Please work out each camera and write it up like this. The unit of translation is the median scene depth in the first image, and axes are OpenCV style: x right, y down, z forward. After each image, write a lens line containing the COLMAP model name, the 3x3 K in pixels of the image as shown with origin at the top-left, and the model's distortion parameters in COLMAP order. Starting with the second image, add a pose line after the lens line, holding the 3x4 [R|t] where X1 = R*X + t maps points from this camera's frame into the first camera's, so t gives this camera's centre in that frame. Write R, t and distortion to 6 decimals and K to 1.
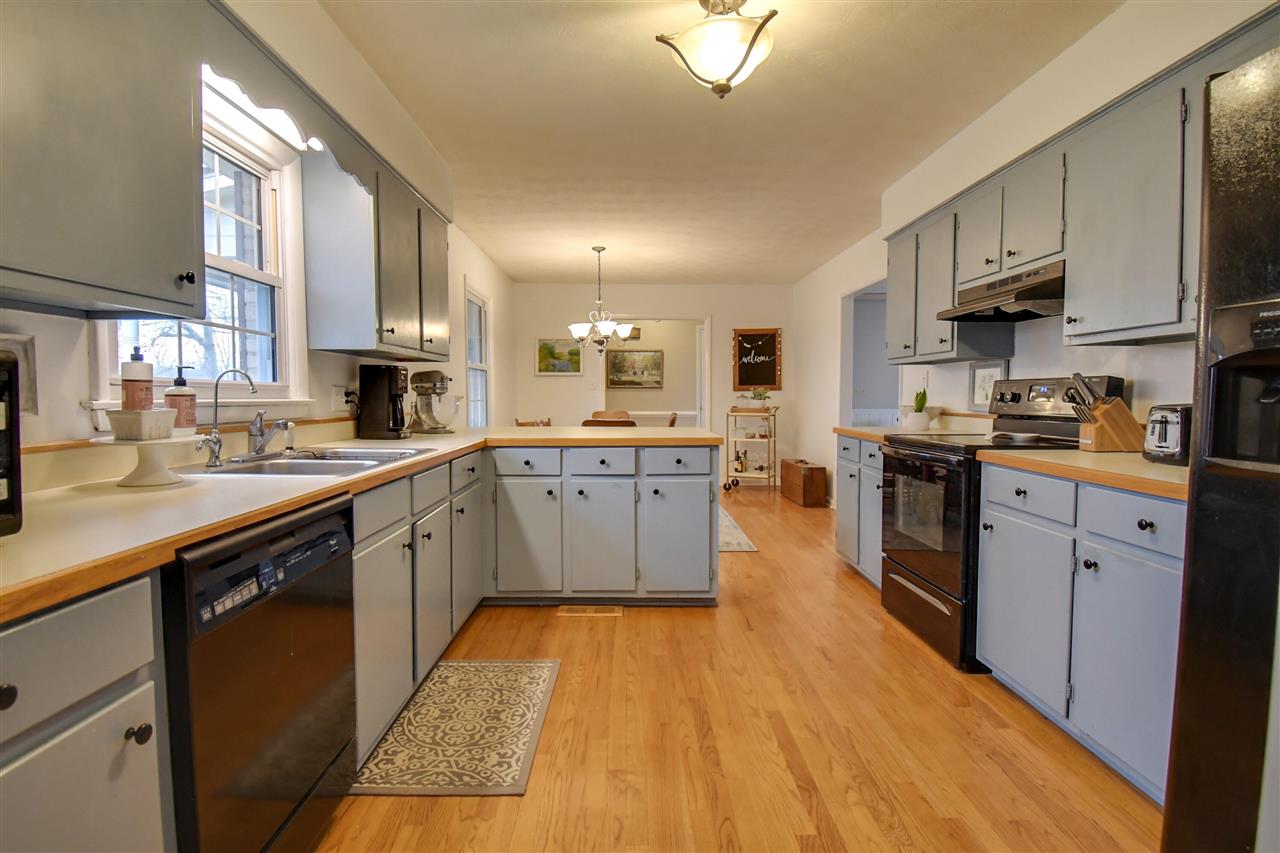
lens RADIAL K [[603.4, 0, 640.0], [0, 603.4, 426.5], [0, 0, 1]] dist [0.016076, -0.031112]
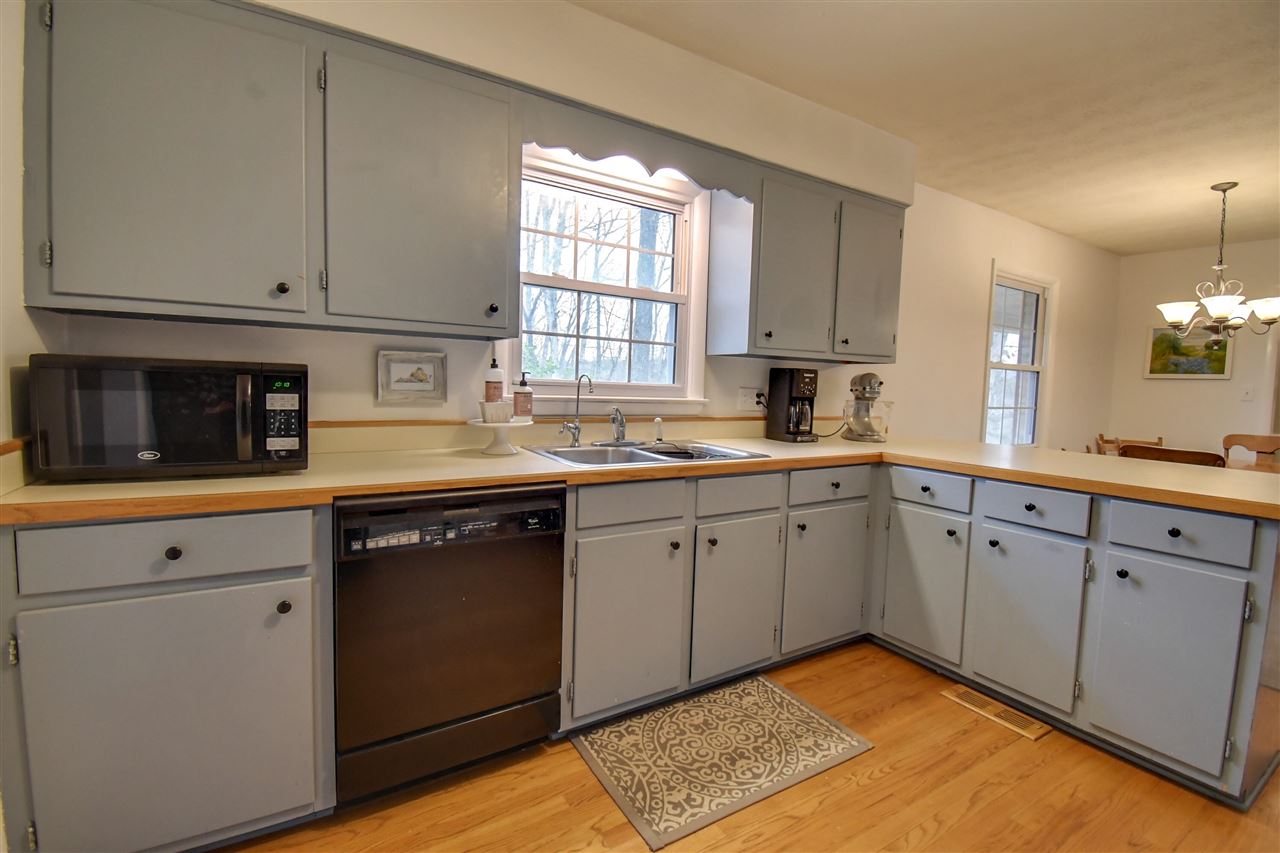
lens RADIAL K [[561.2, 0, 640.0], [0, 561.2, 426.5], [0, 0, 1]] dist [0.012904, -0.023955]
pose [[0.506369, 0.079953, -0.858602, 0.300713], [-0.075260, 0.995991, 0.048361, -0.035106], [0.859026, 0.040130, 0.510356, 0.351654]]
